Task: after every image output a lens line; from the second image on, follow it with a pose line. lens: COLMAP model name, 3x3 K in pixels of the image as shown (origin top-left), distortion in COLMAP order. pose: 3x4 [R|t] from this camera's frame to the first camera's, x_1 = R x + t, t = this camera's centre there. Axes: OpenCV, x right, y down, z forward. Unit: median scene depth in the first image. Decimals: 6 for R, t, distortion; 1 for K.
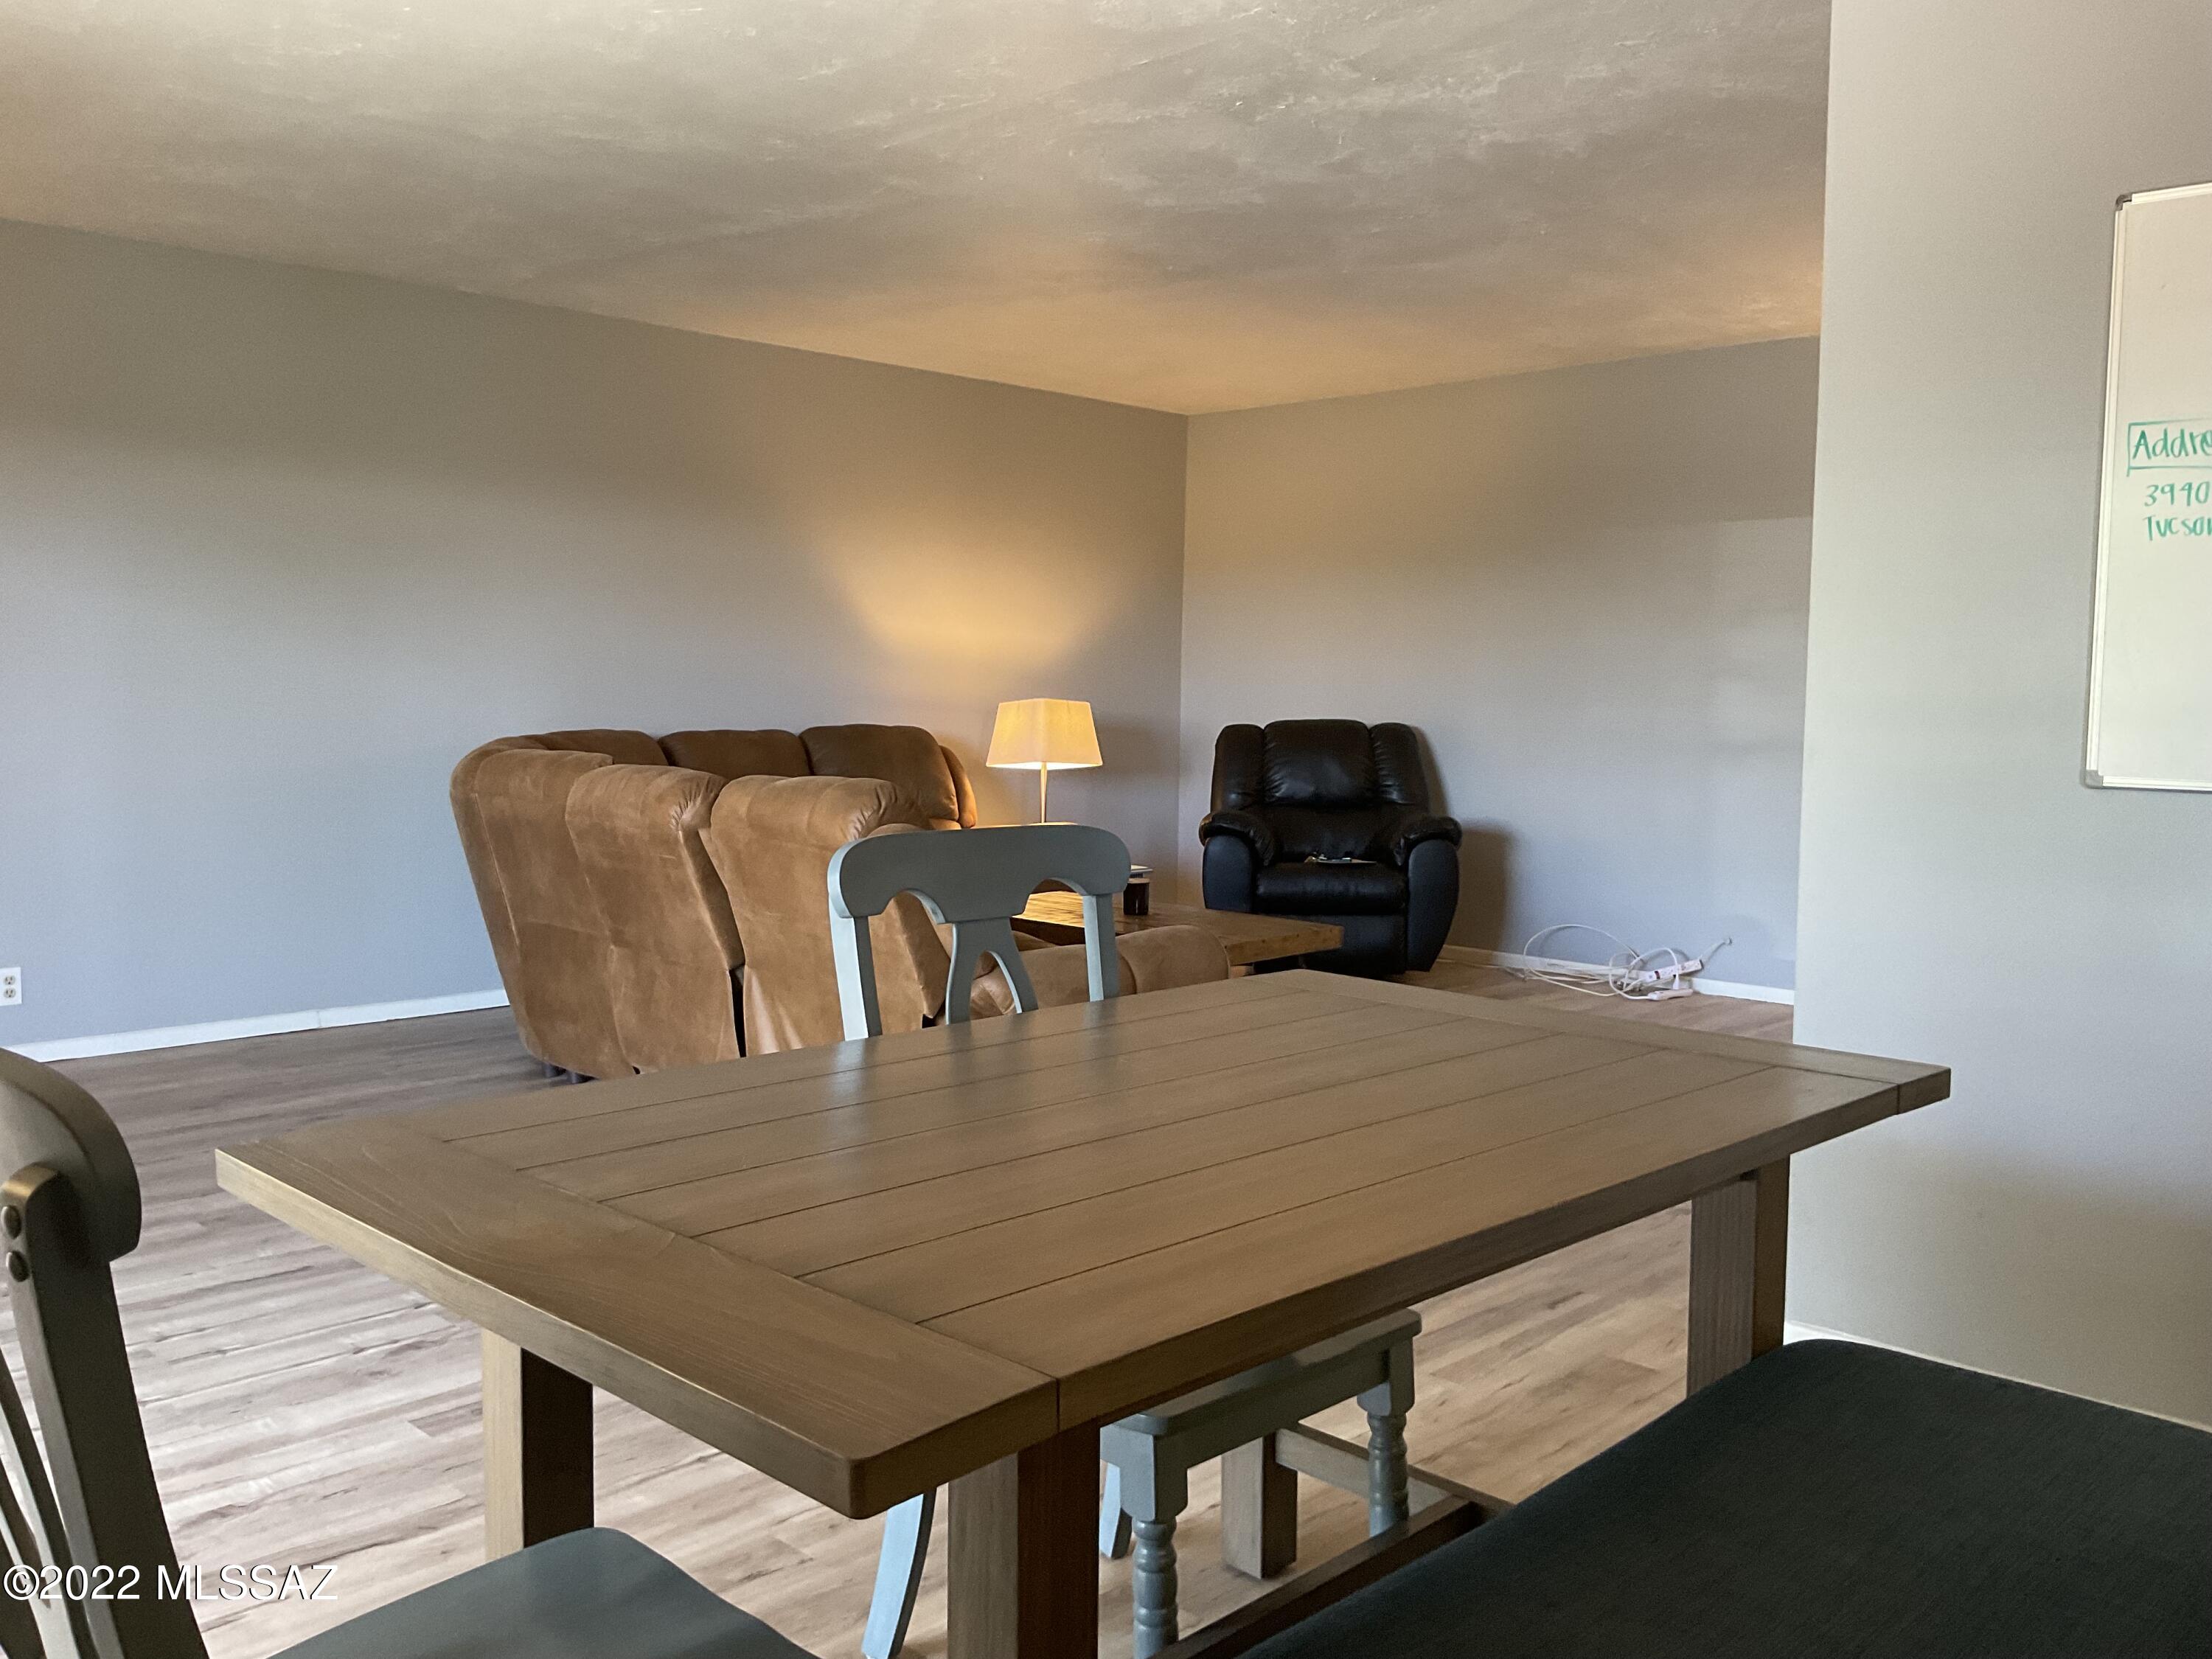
lens RADIAL K [[1825.8, 0, 1100.8], [0, 1825.8, 822.6], [0, 0, 1]] dist [0.071819, -0.118392]
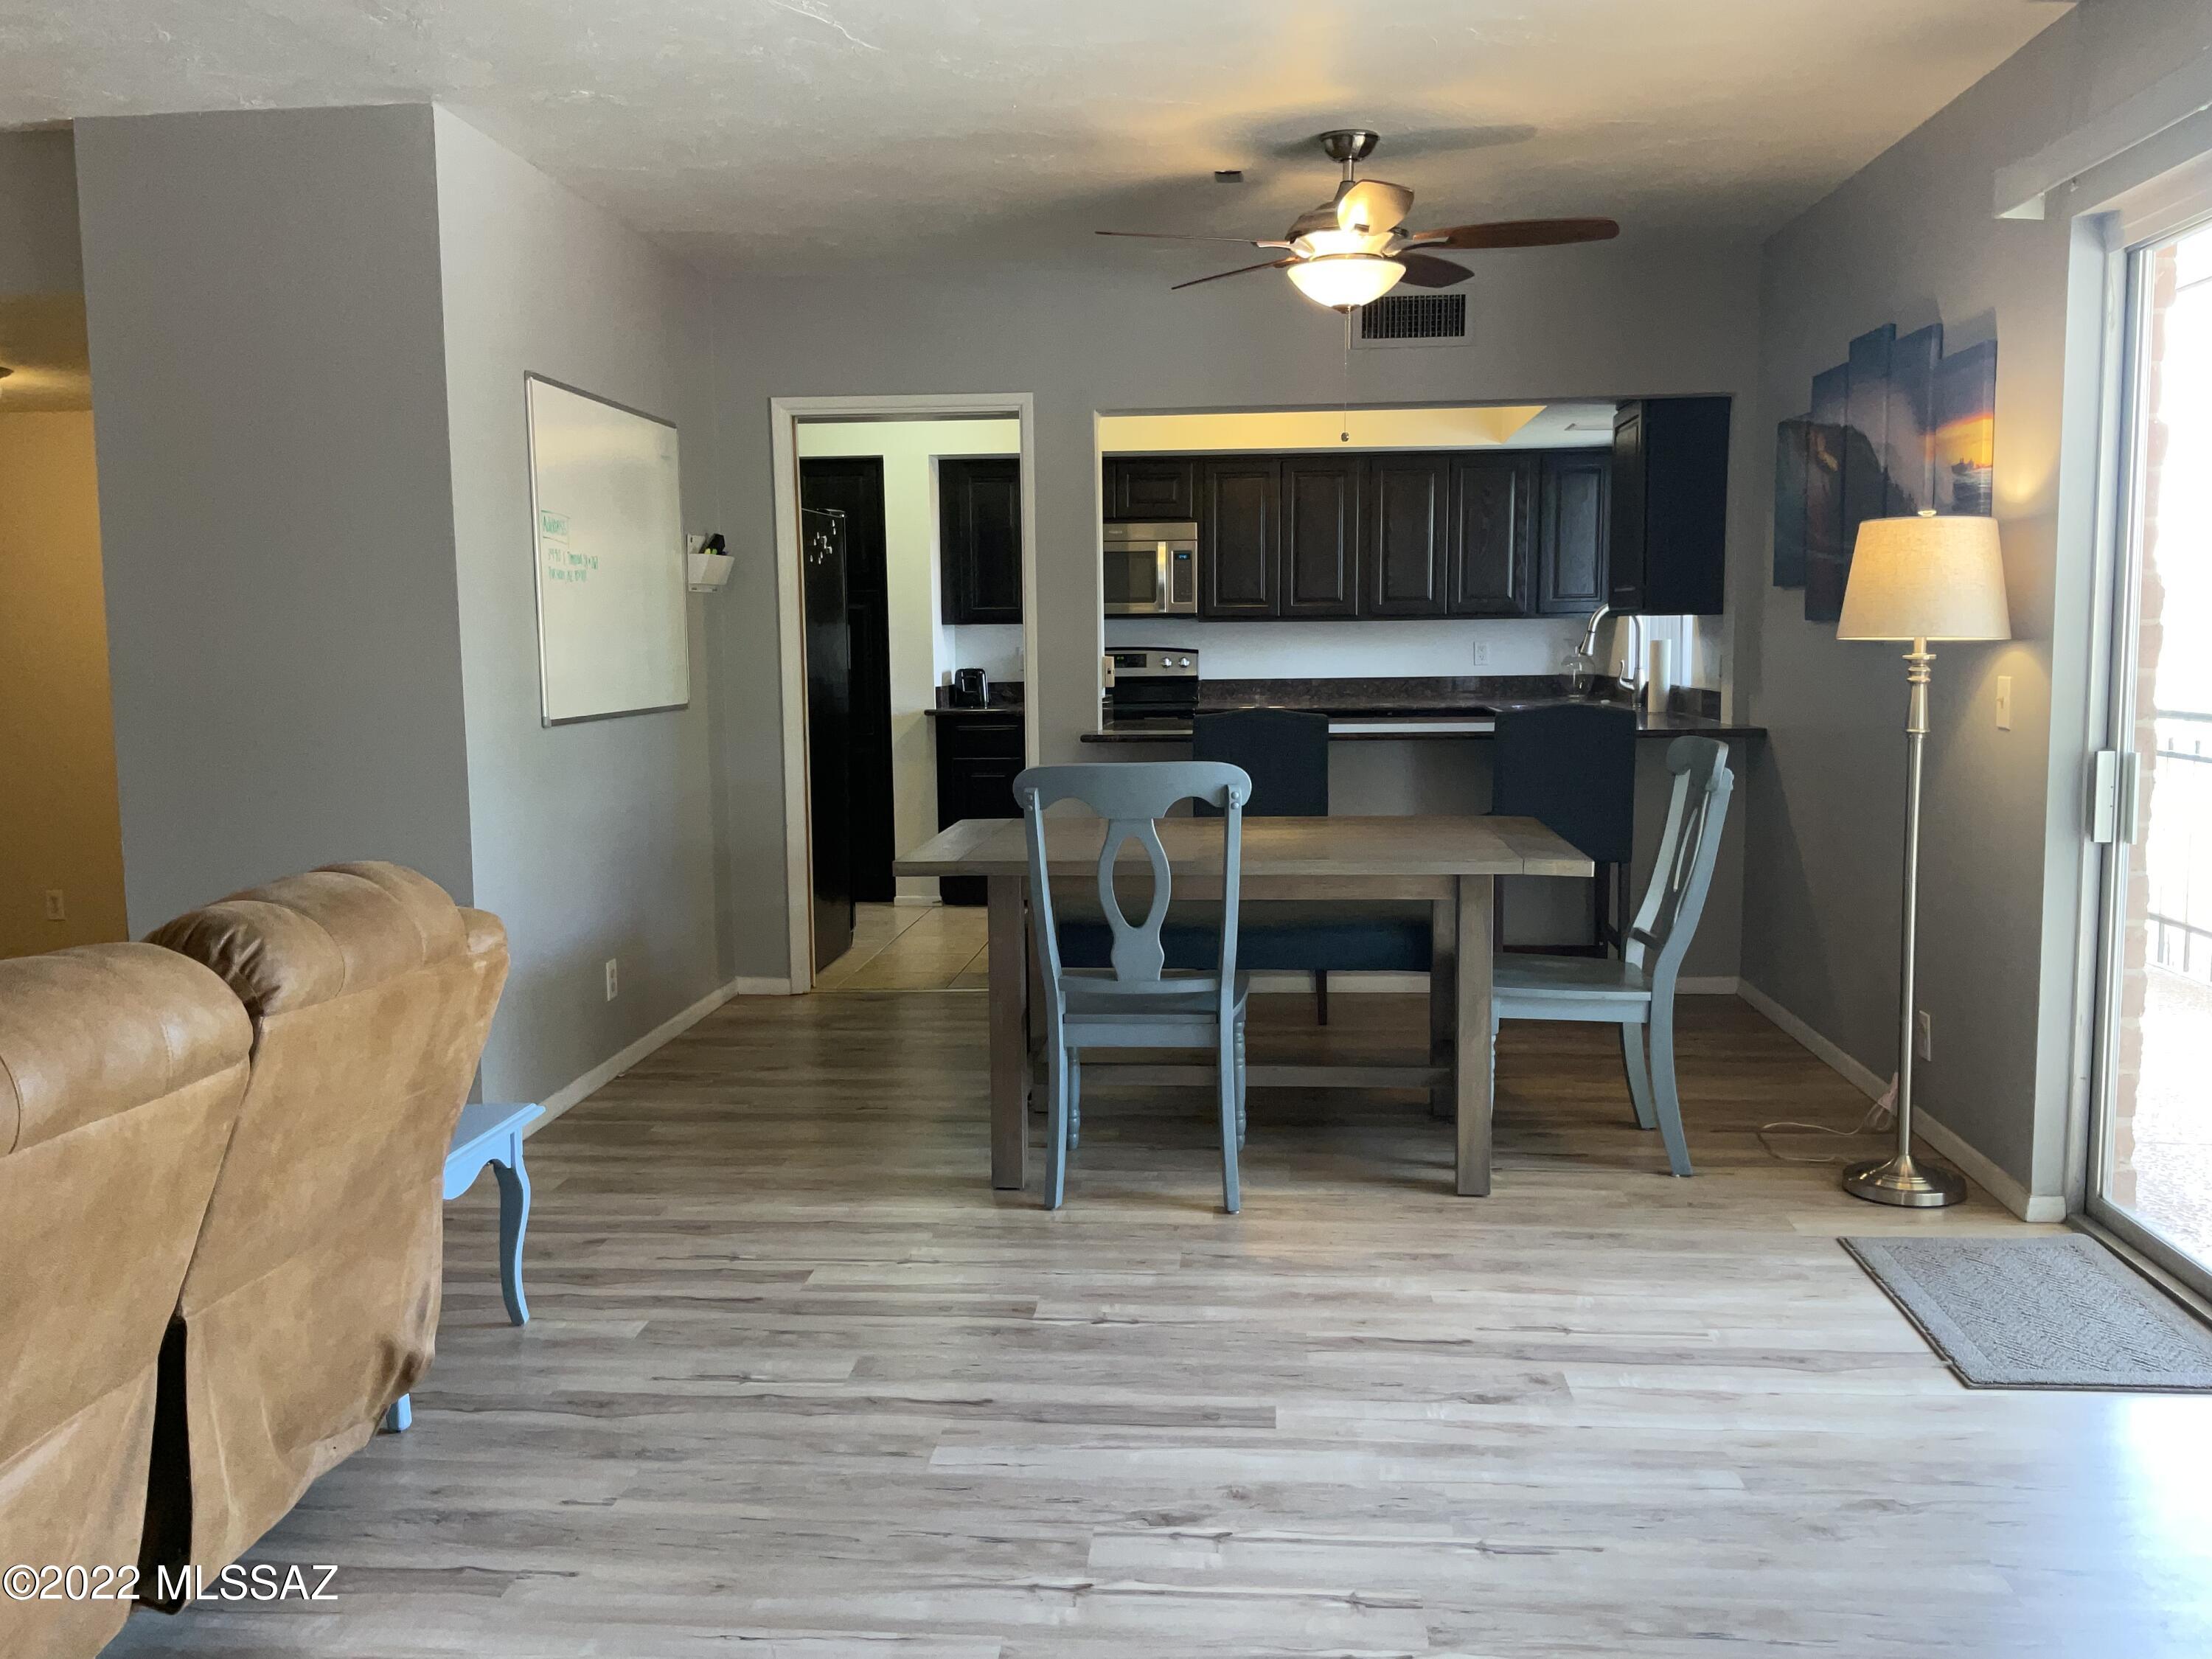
lens RADIAL K [[1825.8, 0, 1110.3], [0, 1825.8, 839.3], [0, 0, 1]] dist [0.071819, -0.118392]
pose [[-0.643433, -0.080994, 0.761205, -1.012301], [0.054859, 0.986951, 0.151385, -0.136798], [-0.763534, 0.139165, -0.630594, 1.596978]]
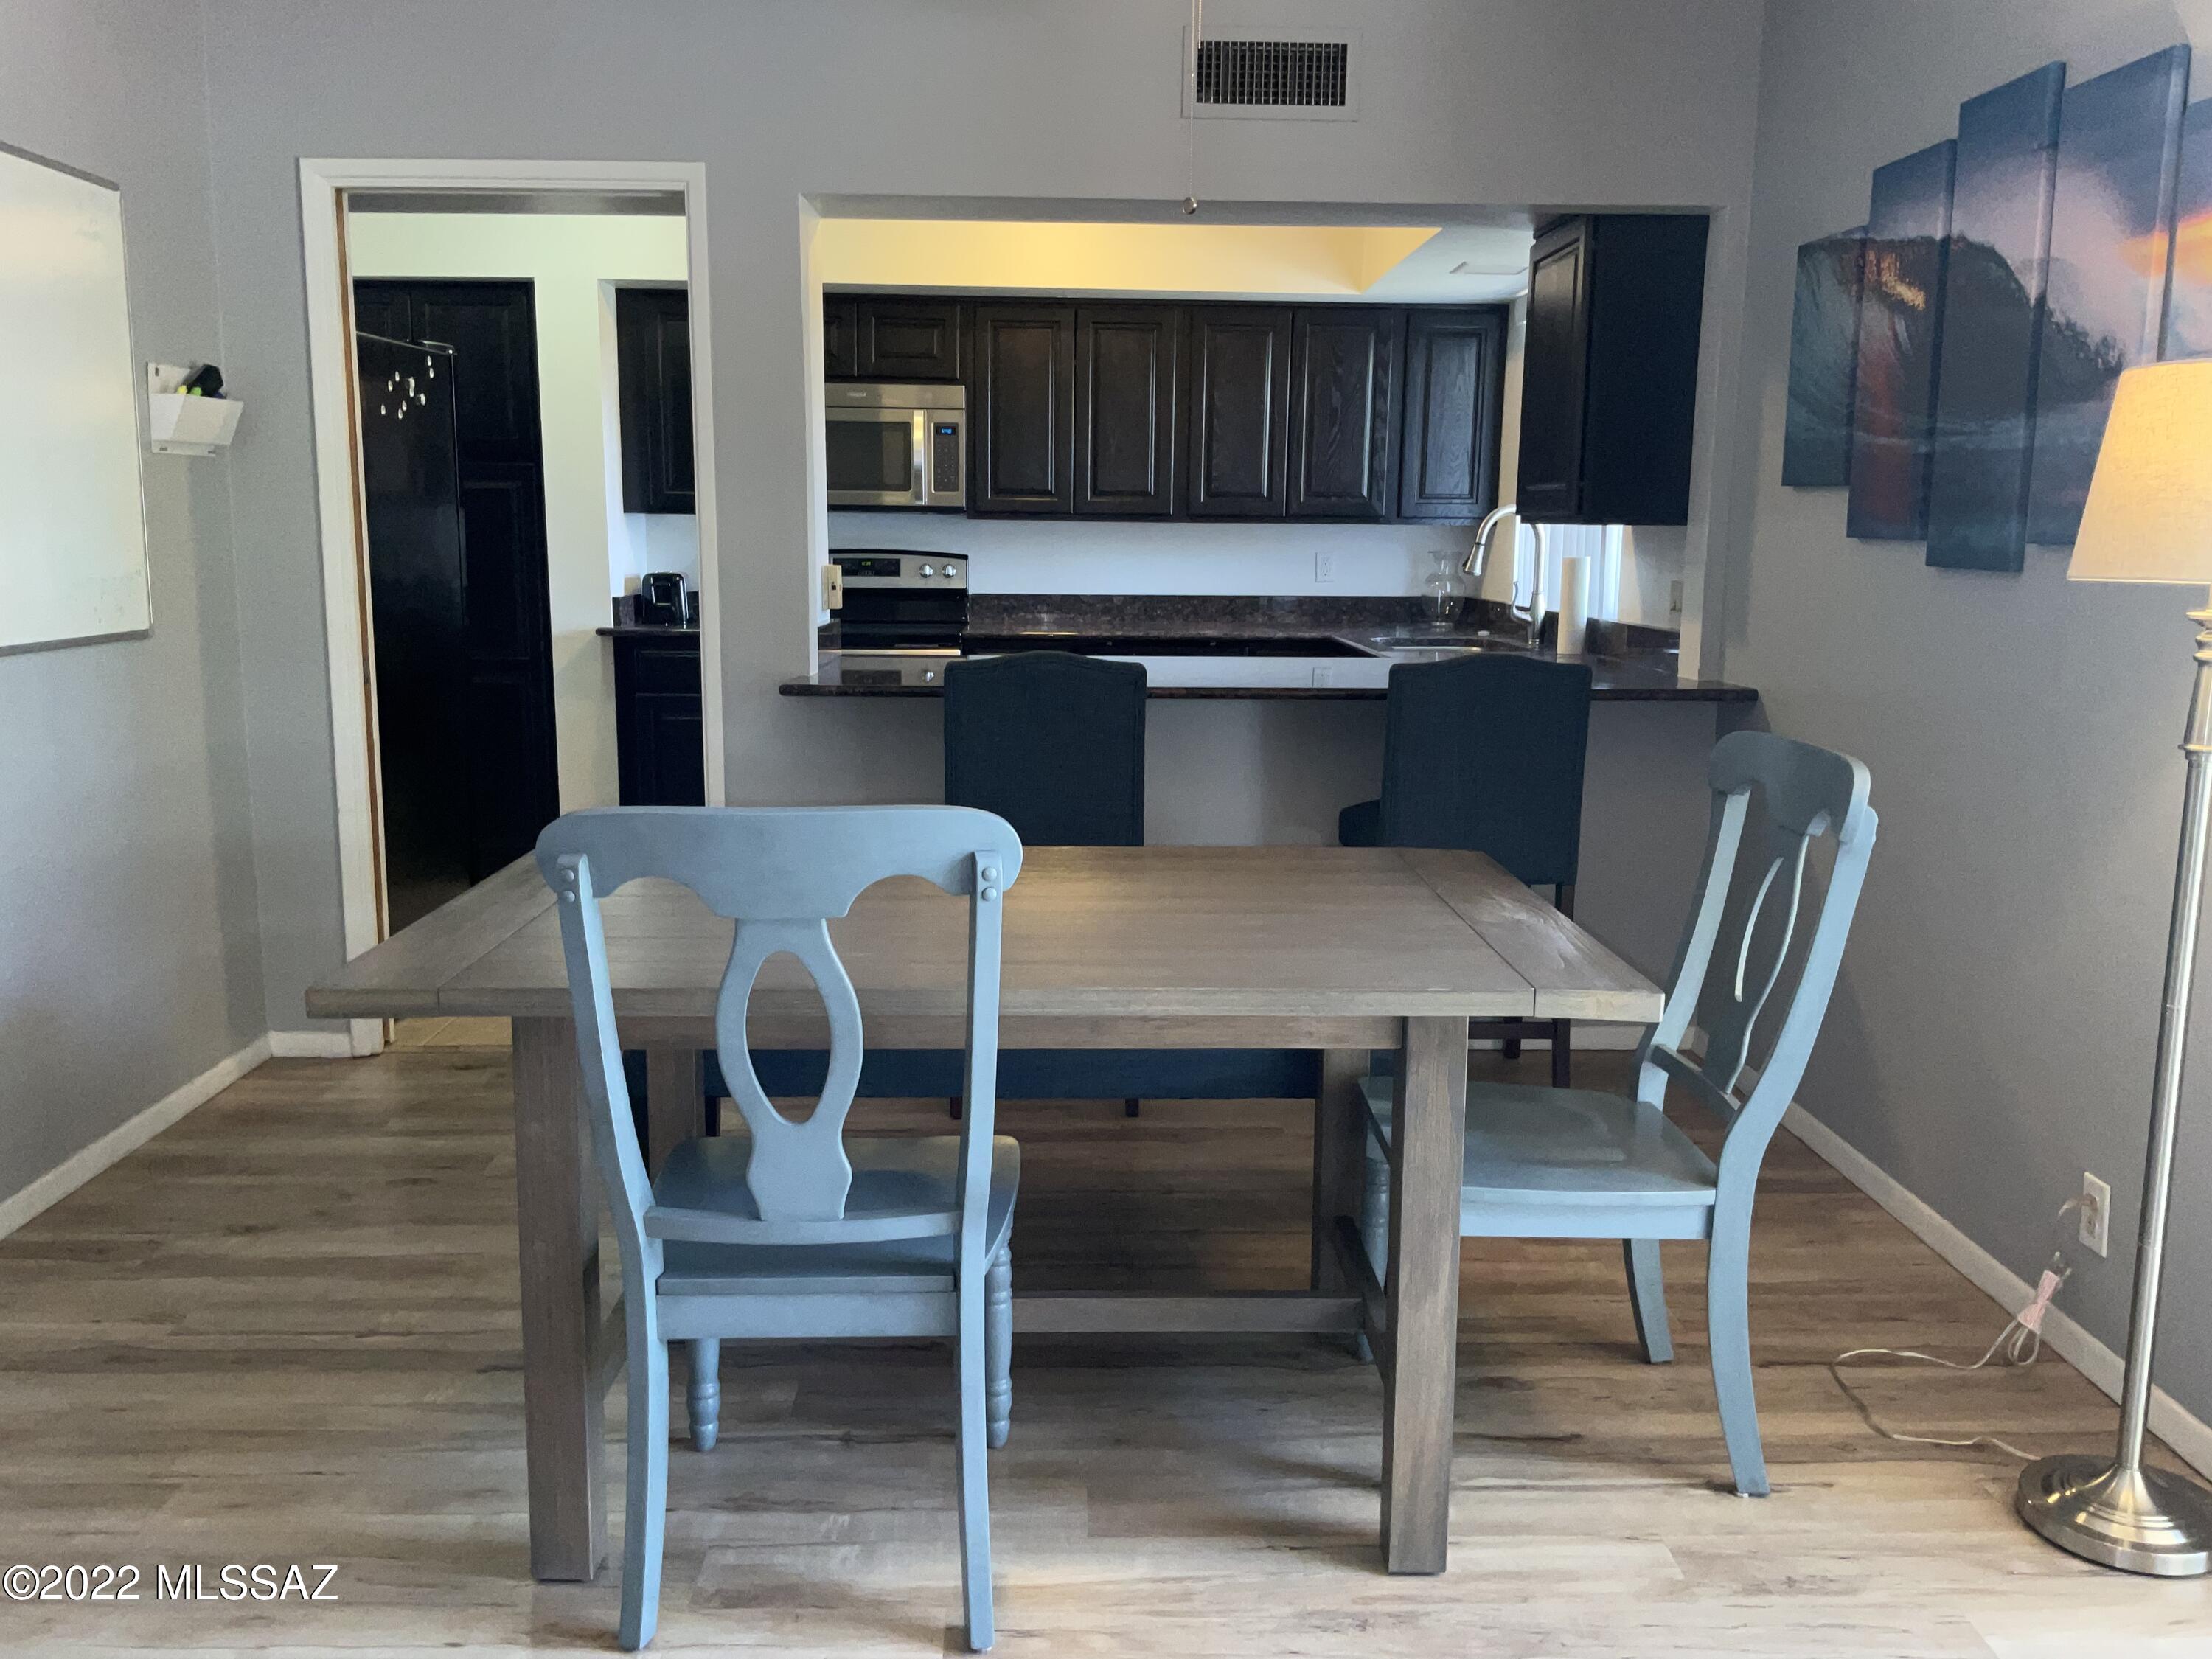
lens RADIAL K [[1825.8, 0, 1115.0], [0, 1825.8, 833.9], [0, 0, 1]] dist [0.071819, -0.118392]
pose [[-0.727480, -0.122807, 0.675049, -0.611322], [0.028423, 0.977613, 0.208481, -0.117457], [-0.685540, 0.170853, -0.707703, 1.195319]]
